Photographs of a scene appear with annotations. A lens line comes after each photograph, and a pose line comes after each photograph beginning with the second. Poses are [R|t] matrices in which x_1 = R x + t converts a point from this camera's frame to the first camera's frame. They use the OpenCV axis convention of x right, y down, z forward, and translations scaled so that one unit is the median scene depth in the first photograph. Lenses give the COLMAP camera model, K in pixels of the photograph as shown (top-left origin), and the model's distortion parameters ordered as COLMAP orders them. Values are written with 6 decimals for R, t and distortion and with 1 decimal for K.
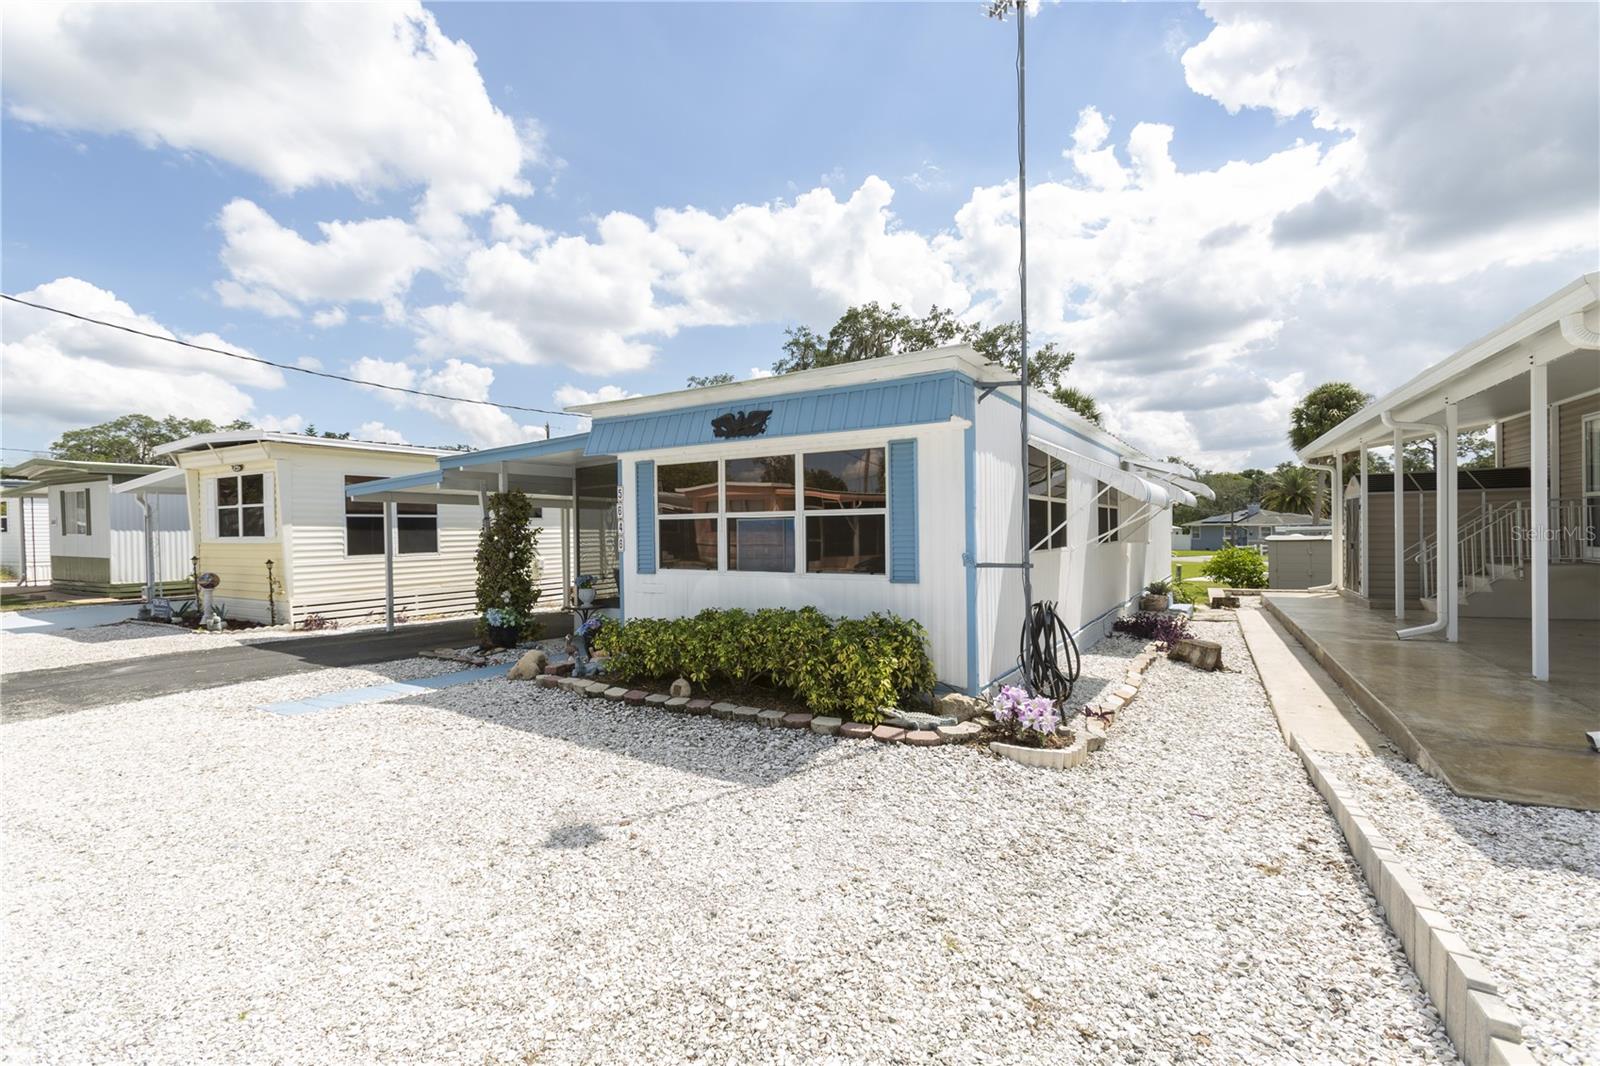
lens RADIAL K [[758.1, 0, 800.0], [0, 758.1, 533.0], [0, 0, 1]] dist [-0.065100, -0.000039]
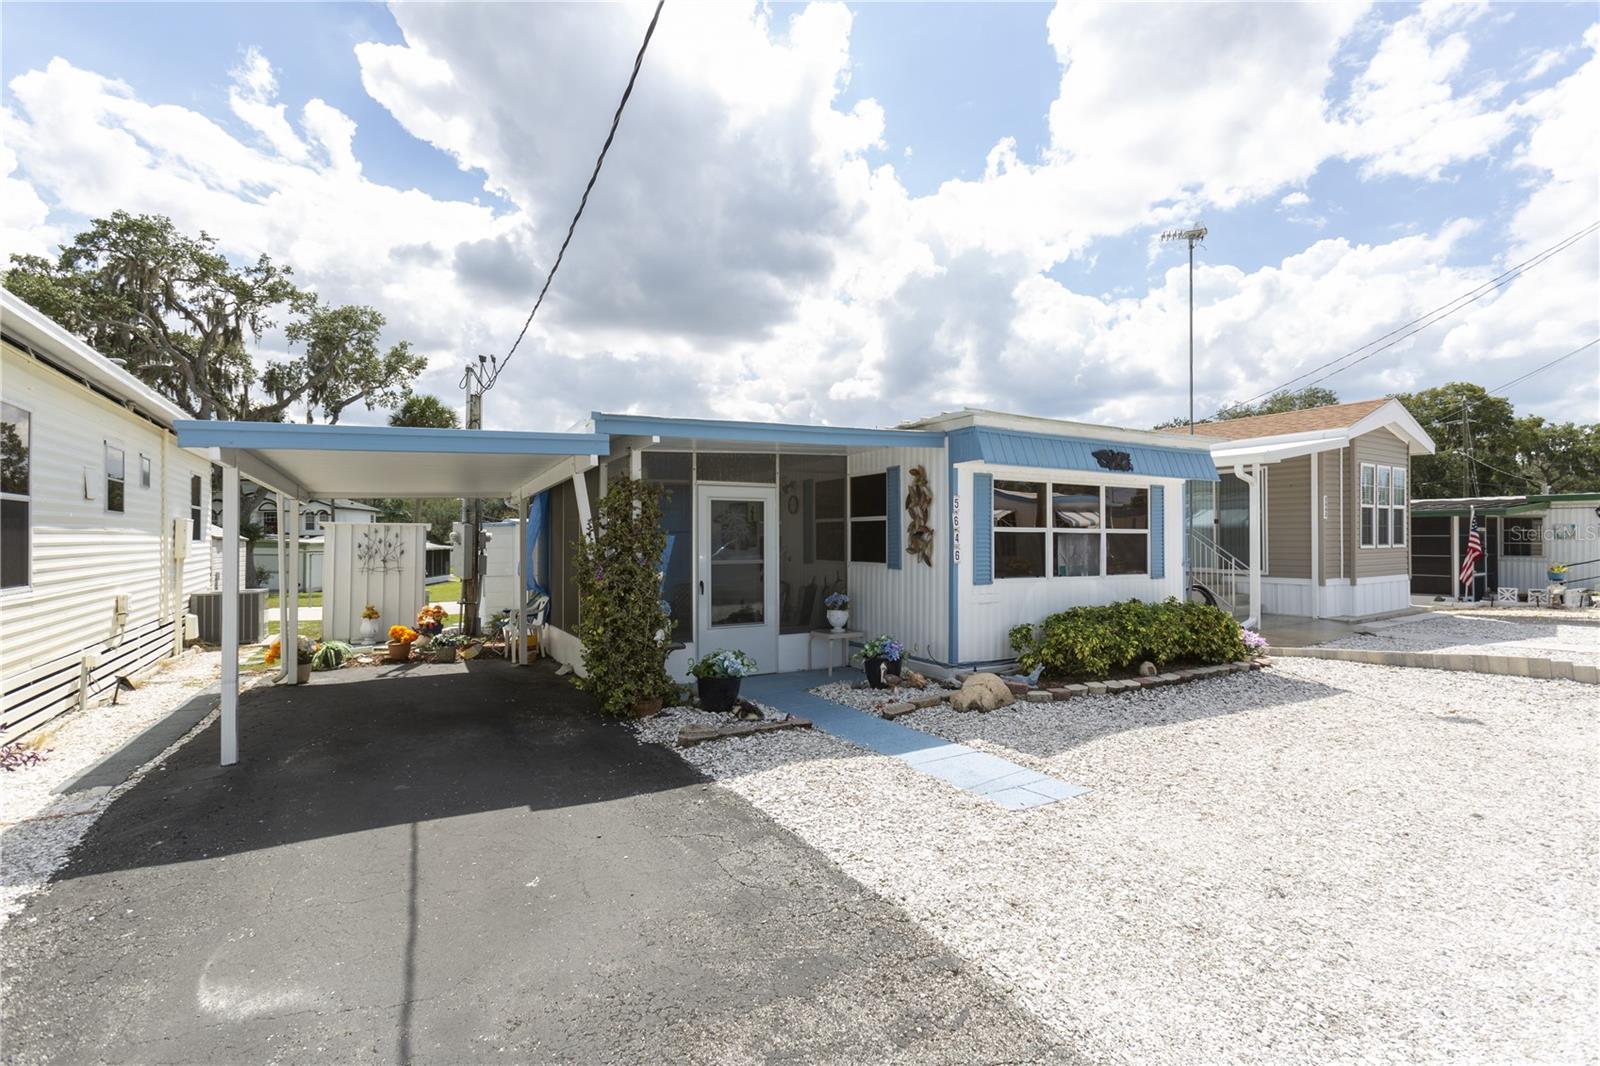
lens RADIAL K [[719.6, 0, 804.5], [0, 719.6, 540.4], [0, 0, 1]] dist [0.002360, 0.014992]
pose [[0.442574, 0.013165, 0.896635, -1.190733], [-0.003586, 0.999910, -0.012911, 0.008057], [-0.896725, 0.002498, 0.442582, 0.793946]]
